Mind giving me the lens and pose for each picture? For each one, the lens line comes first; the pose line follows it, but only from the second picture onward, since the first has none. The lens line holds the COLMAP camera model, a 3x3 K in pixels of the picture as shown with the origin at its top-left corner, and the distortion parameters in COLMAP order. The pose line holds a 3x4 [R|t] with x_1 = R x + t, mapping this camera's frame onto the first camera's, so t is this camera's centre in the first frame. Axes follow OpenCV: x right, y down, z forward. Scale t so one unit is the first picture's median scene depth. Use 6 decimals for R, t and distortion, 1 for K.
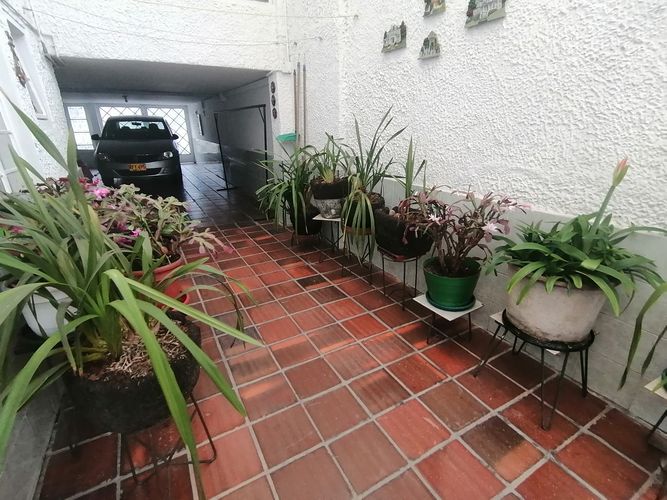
lens RADIAL K [[337.4, 0, 336.4], [0, 337.4, 250.6], [0, 0, 1]] dist [0.028108, -0.010433]
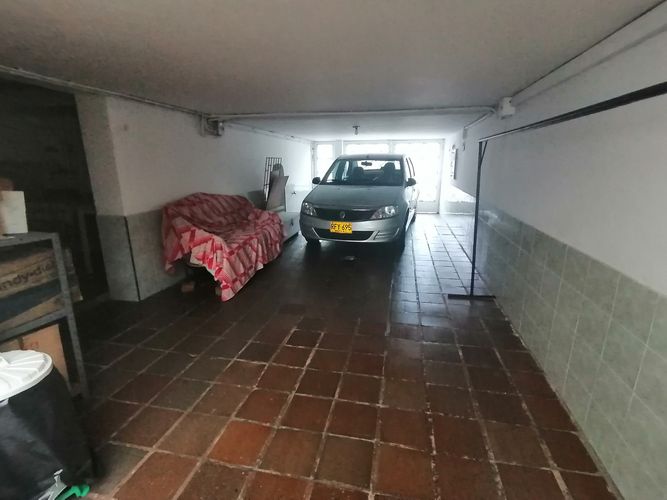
lens RADIAL K [[337.4, 0, 332.1], [0, 337.4, 249.7], [0, 0, 1]] dist [0.028108, -0.010433]
pose [[0.753602, 0.161999, -0.637056, -0.146912], [-0.225673, 0.974013, -0.019274, -0.156572], [0.617378, 0.158291, 0.770576, 0.413506]]
